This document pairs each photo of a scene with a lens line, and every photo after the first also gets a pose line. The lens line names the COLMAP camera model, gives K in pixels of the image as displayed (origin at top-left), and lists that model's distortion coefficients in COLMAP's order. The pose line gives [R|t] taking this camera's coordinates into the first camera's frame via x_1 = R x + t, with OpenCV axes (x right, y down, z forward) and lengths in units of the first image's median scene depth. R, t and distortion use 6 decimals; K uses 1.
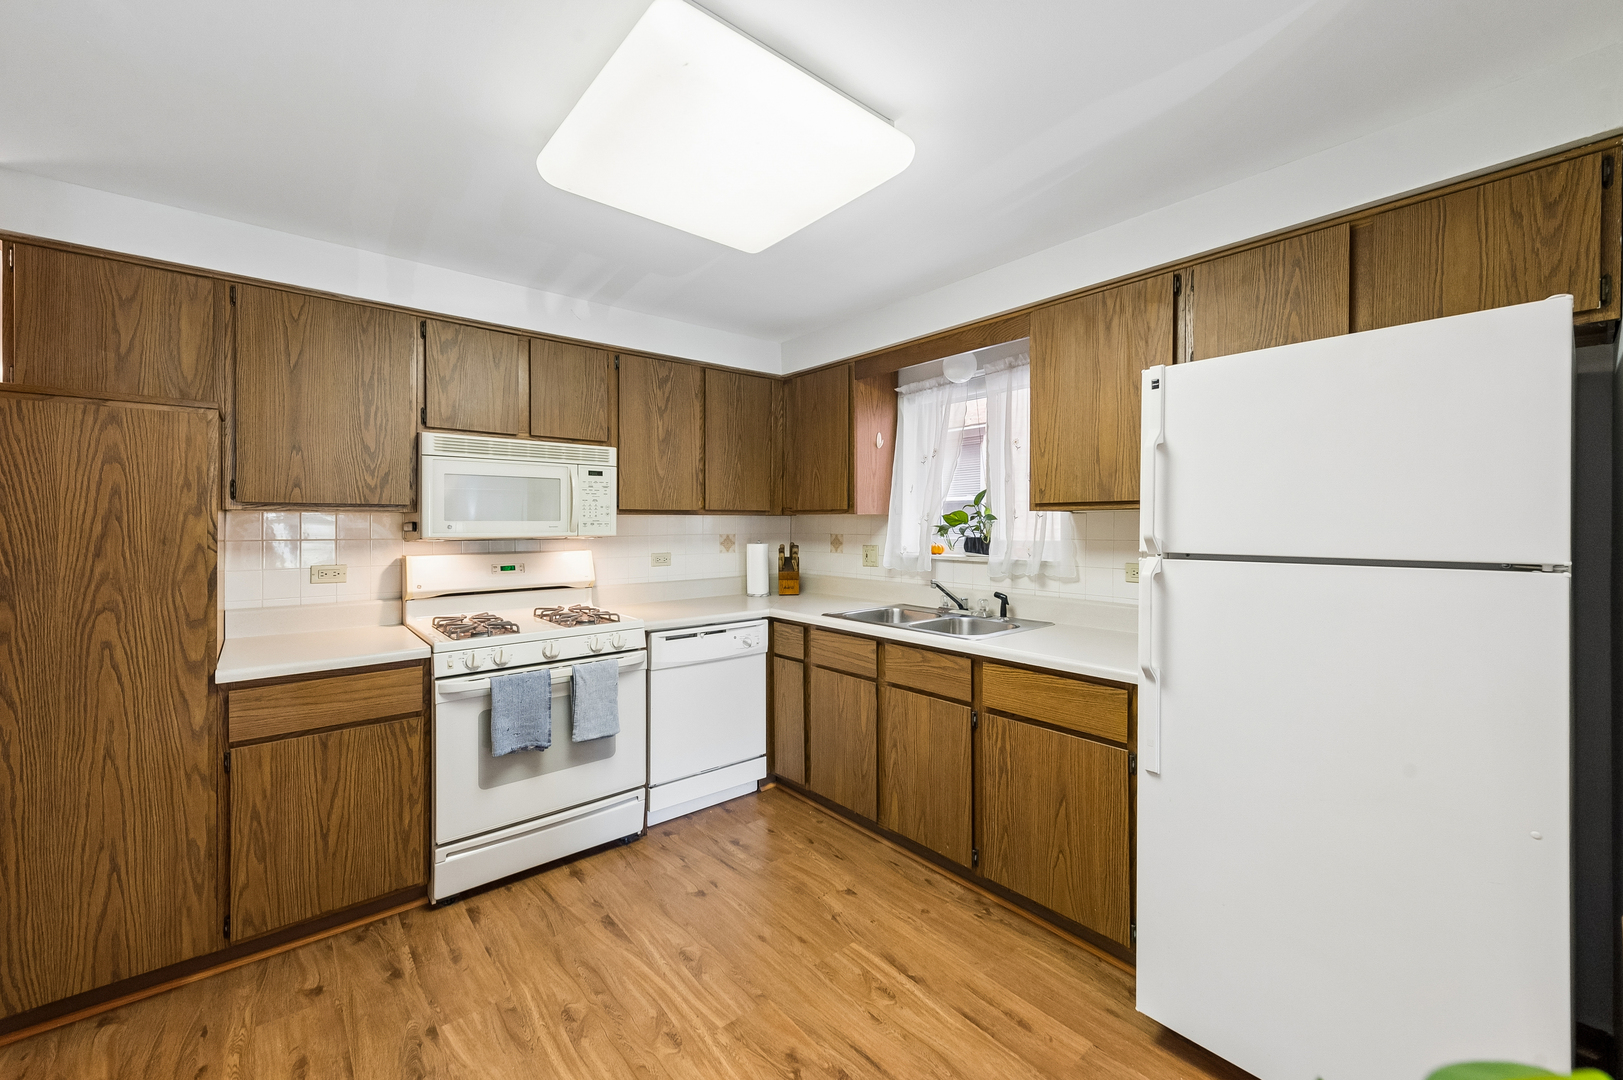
lens RADIAL K [[635.5, 0, 815.3], [0, 635.5, 530.5], [0, 0, 1]] dist [0.001439, 0.000029]
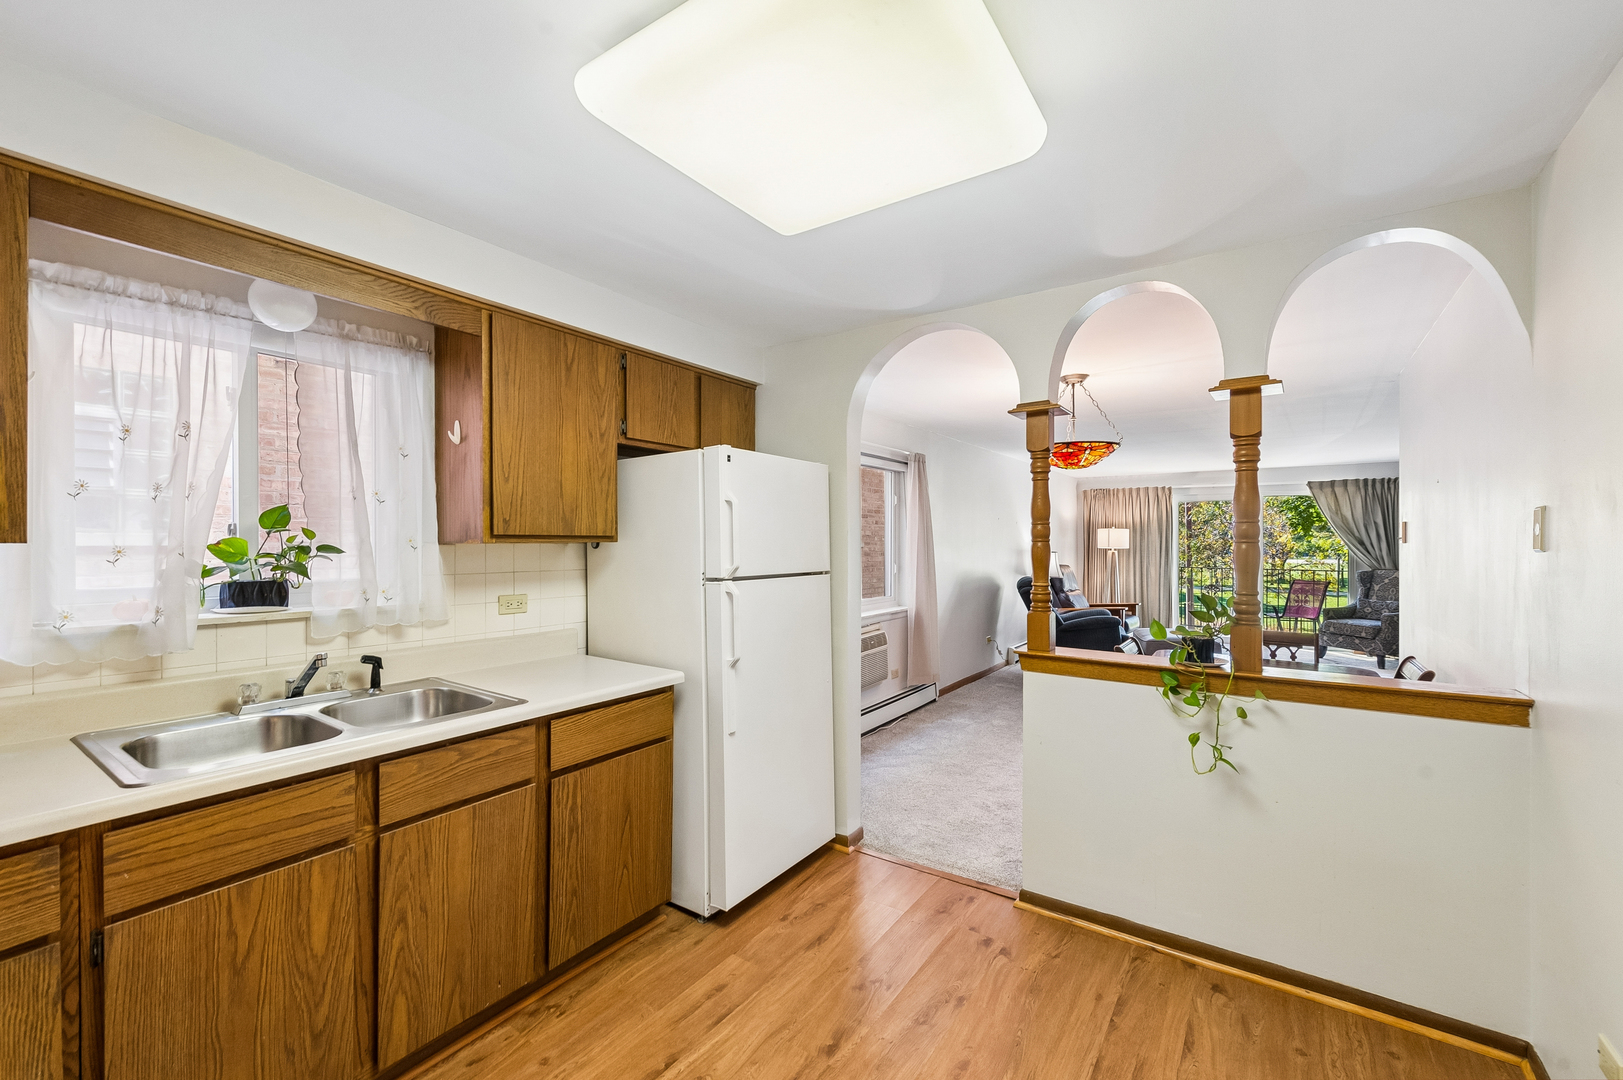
lens RADIAL K [[647.5, 0, 811.5], [0, 647.5, 540.0], [0, 0, 1]] dist [0.000415, 0.000028]
pose [[-0.250834, -0.000553, 0.968030, -0.655418], [0.004353, 0.999989, 0.001699, -0.037175], [-0.968020, 0.004640, -0.250829, 0.854791]]
